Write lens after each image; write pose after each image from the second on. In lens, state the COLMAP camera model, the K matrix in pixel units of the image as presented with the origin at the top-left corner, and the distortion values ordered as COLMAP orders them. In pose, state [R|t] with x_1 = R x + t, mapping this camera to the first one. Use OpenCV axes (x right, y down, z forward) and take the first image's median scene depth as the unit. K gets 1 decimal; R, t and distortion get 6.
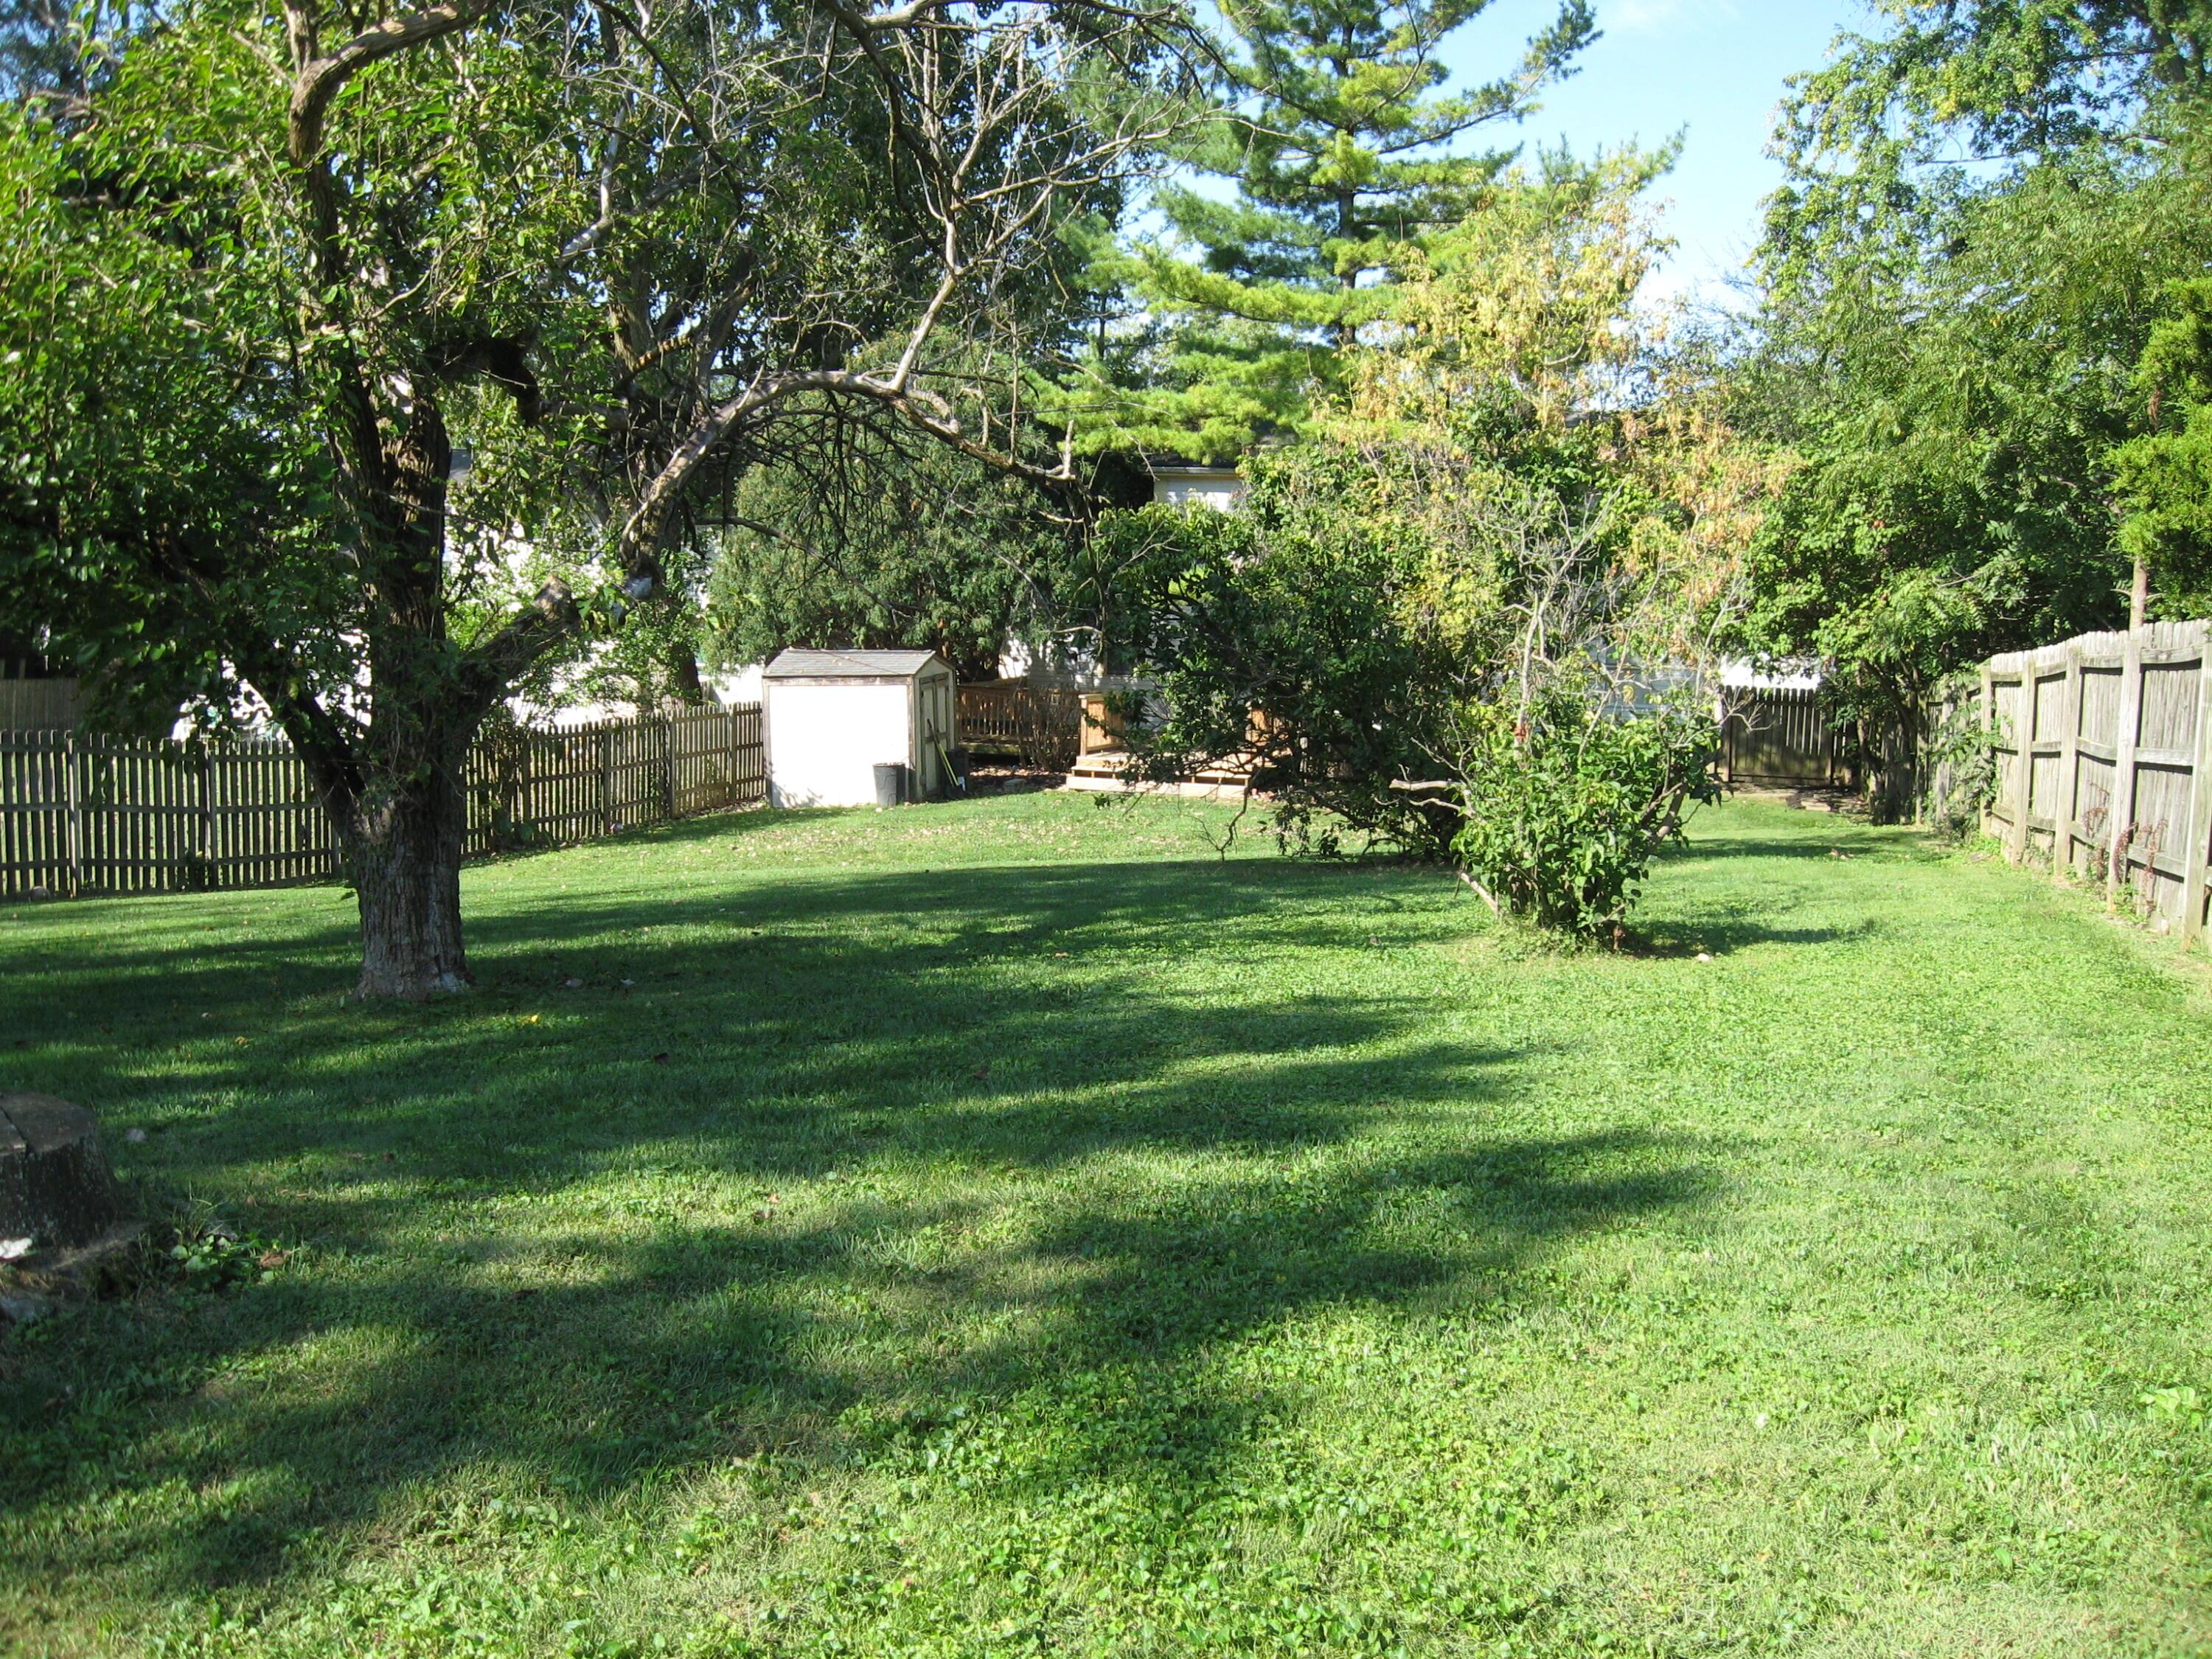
lens RADIAL K [[2299.8, 0, 1104.6], [0, 2299.8, 831.9], [0, 0, 1]] dist [-0.115571, 0.000000]
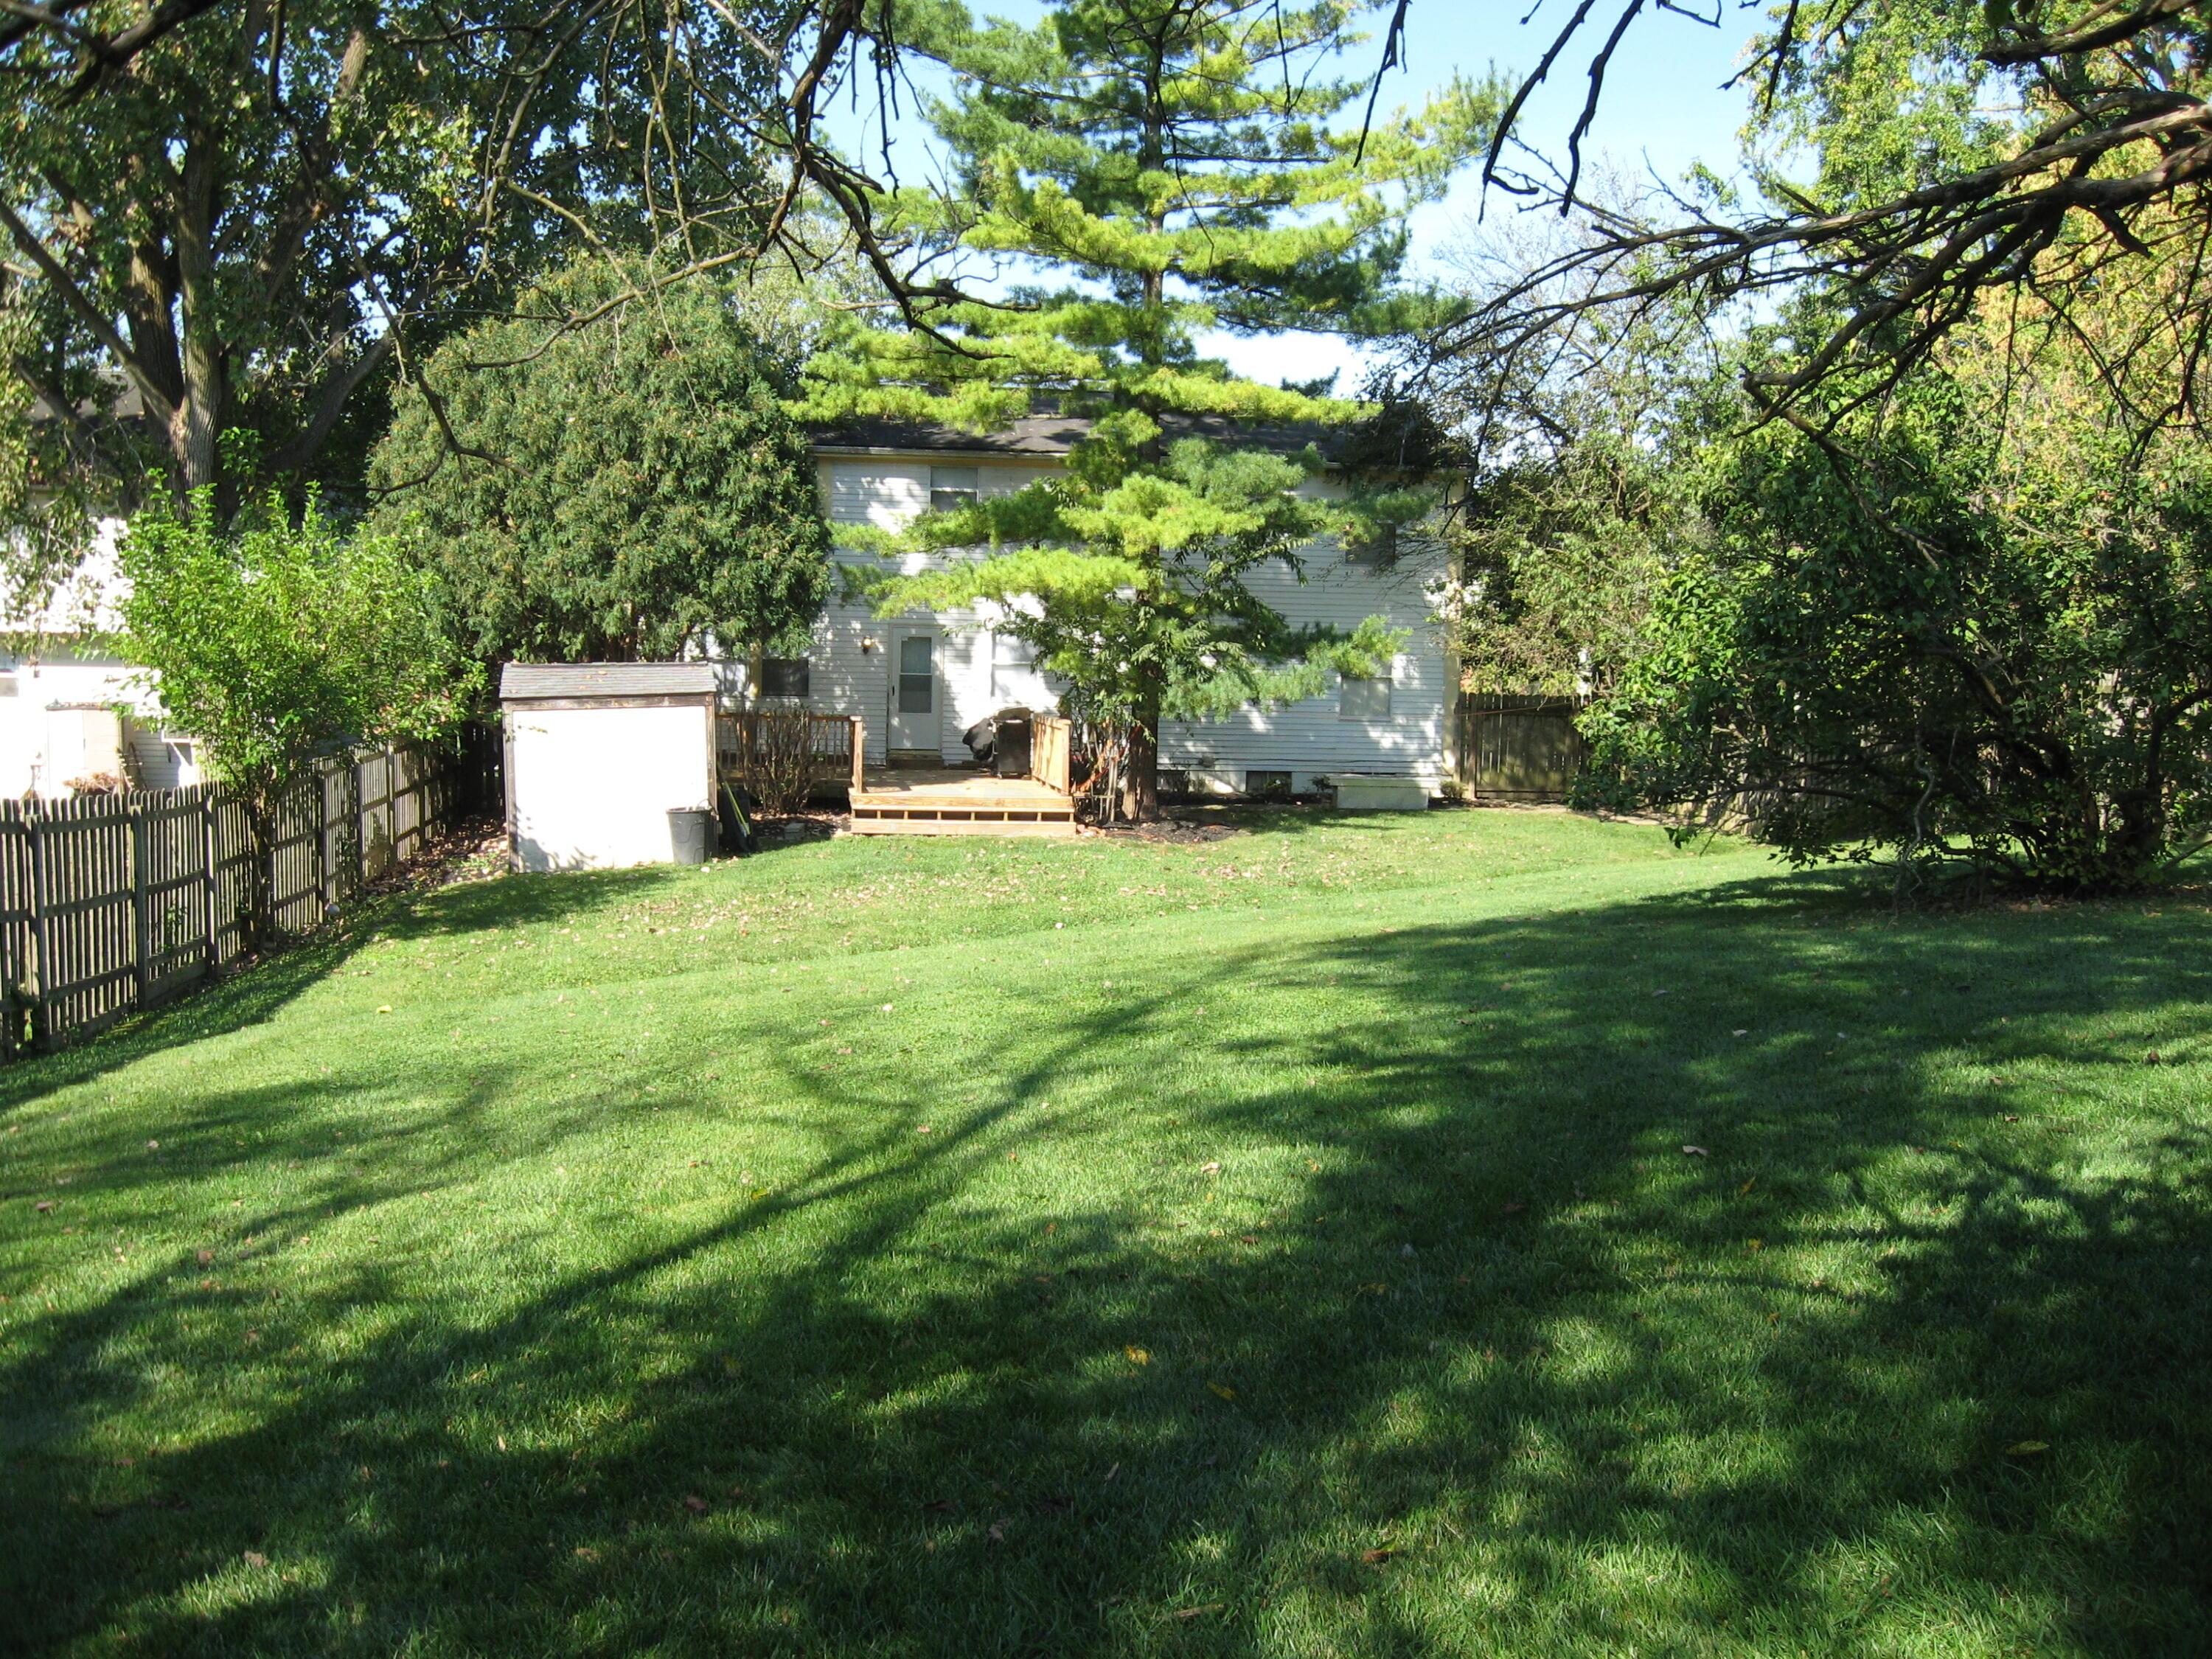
lens RADIAL K [[2299.8, 0, 1107.5], [0, 2299.8, 828.9], [0, 0, 1]] dist [-0.115571, 0.000000]
pose [[0.919988, -0.039056, 0.389995, -0.245636], [0.045323, 0.998949, -0.006878, -0.010783], [-0.389317, 0.024003, 0.920791, 0.227561]]
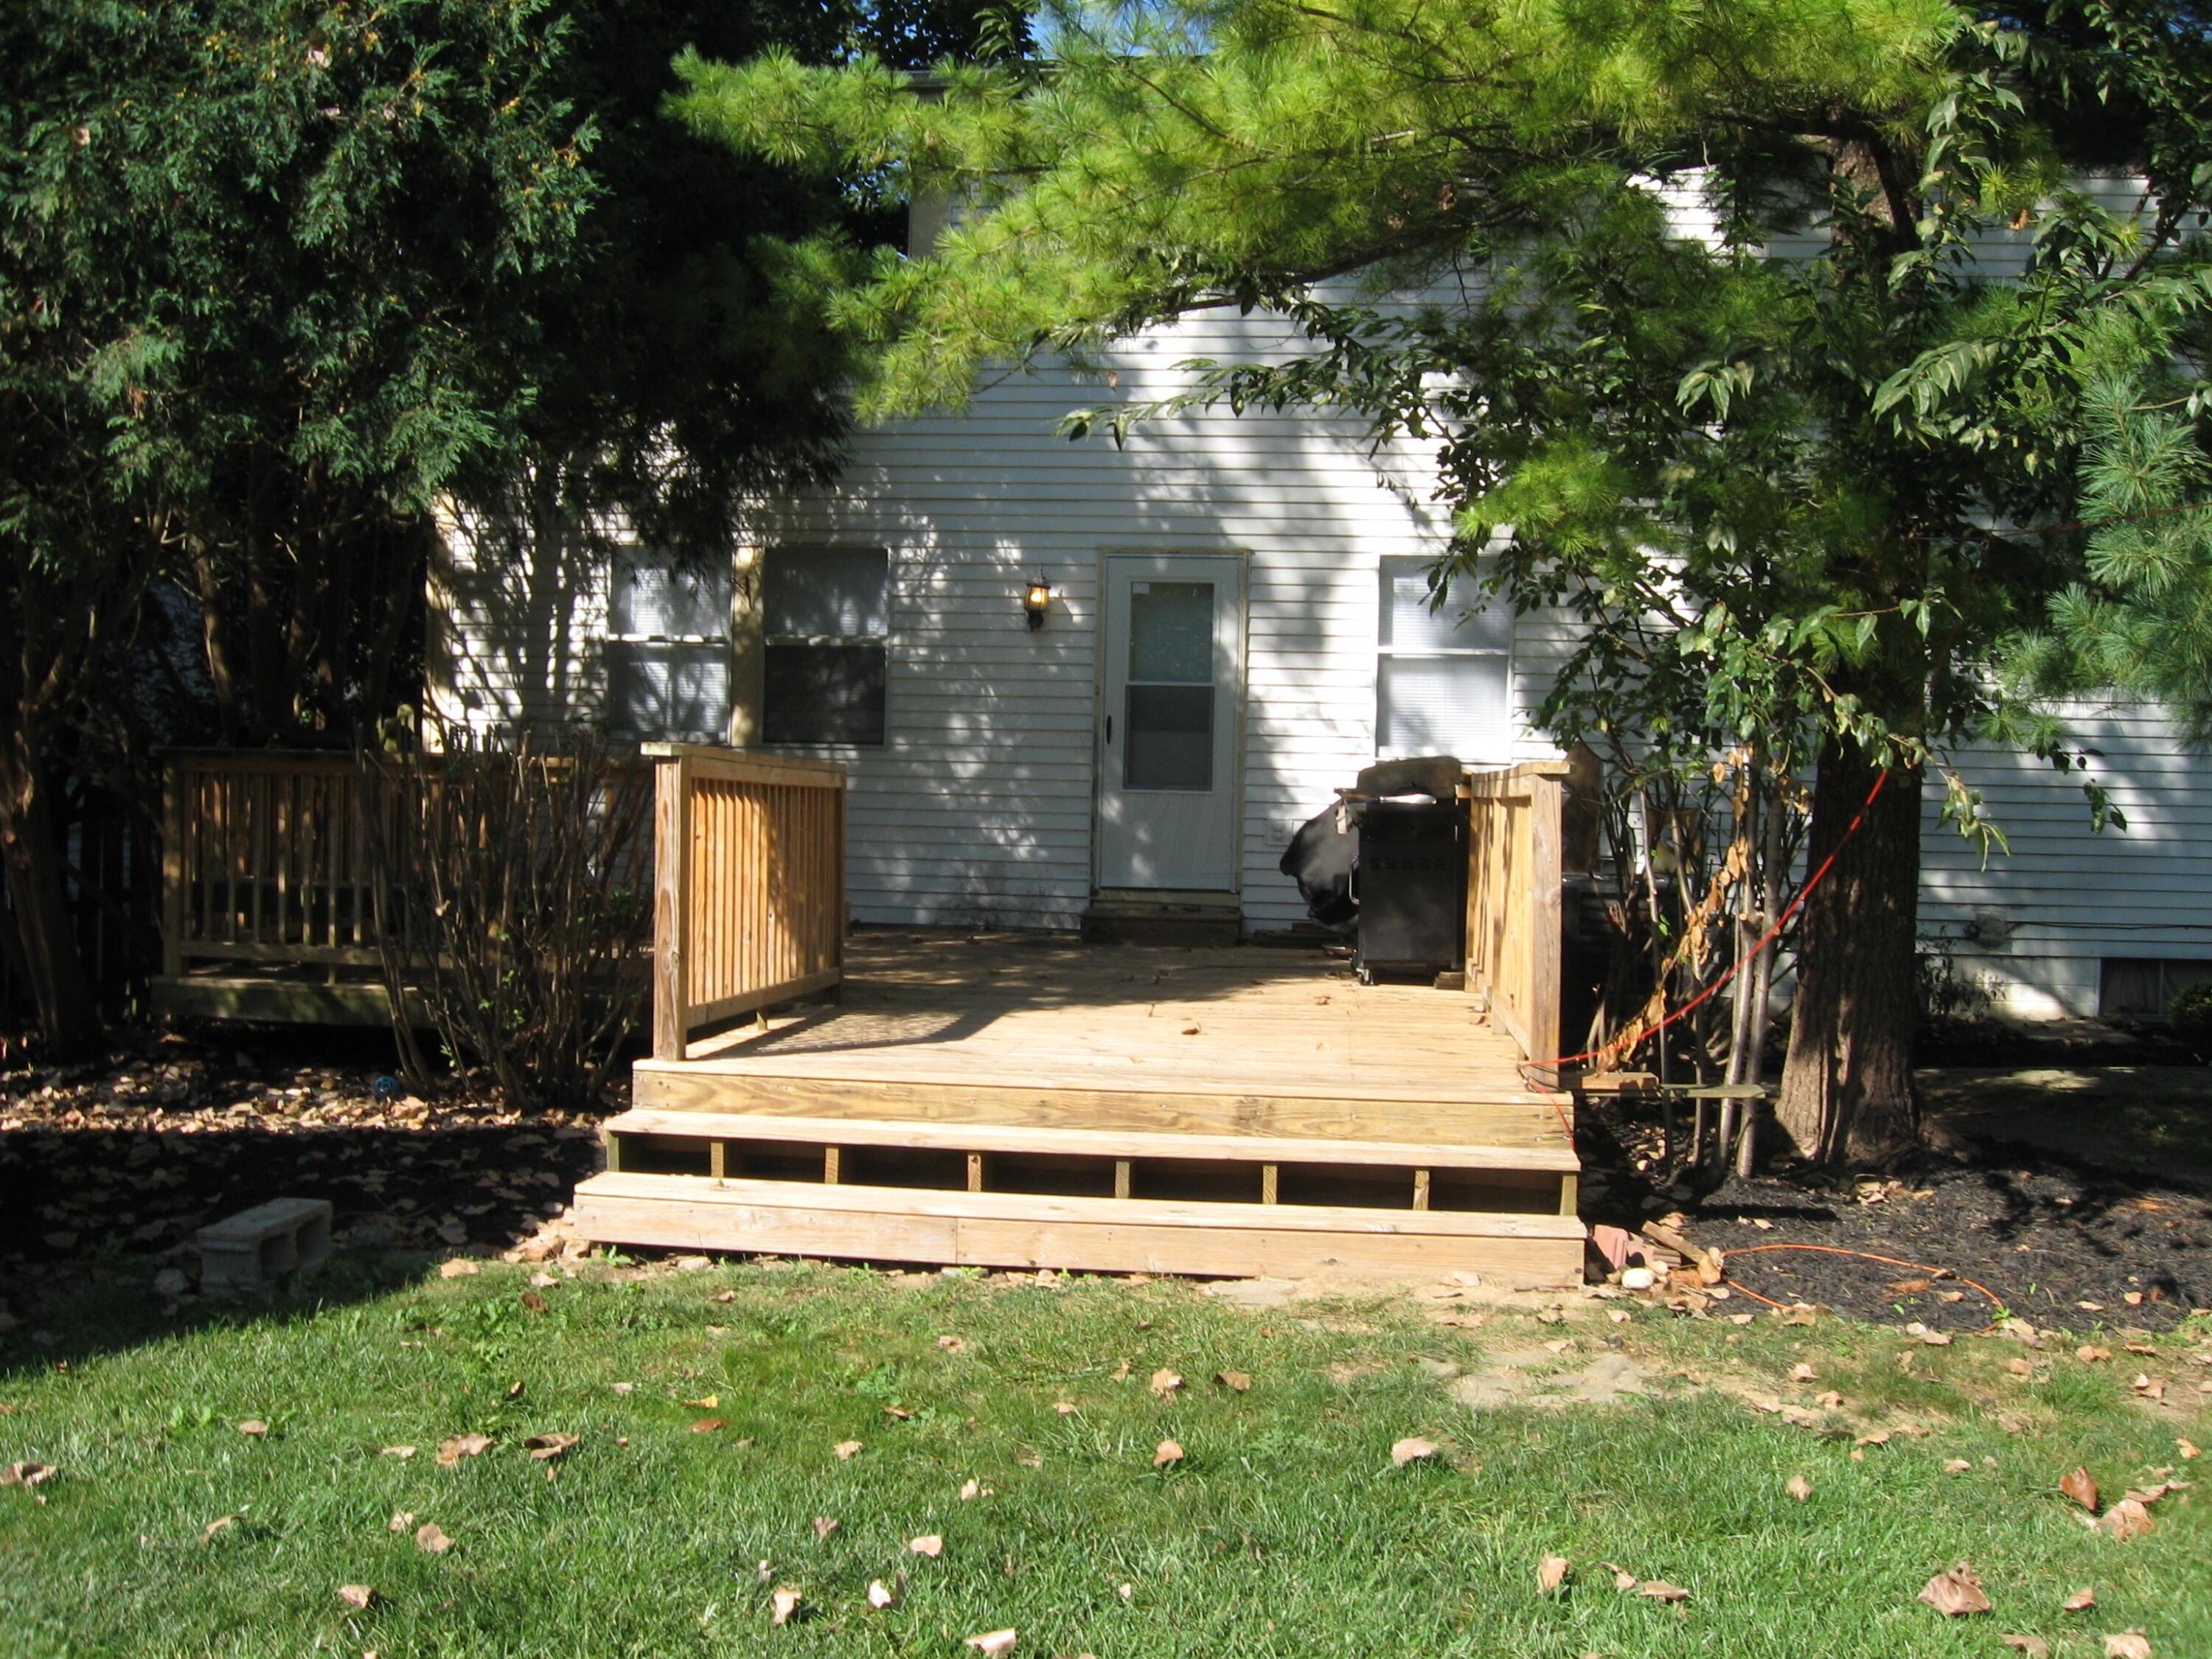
lens RADIAL K [[2299.8, 0, 1104.0], [0, 2299.8, 829.8], [0, 0, 1]] dist [-0.115571, 0.000000]
pose [[0.987202, -0.011484, 0.159062, -0.003525], [0.024120, 0.996682, -0.077736, -0.036413], [-0.157642, 0.080577, 0.984203, 0.809735]]
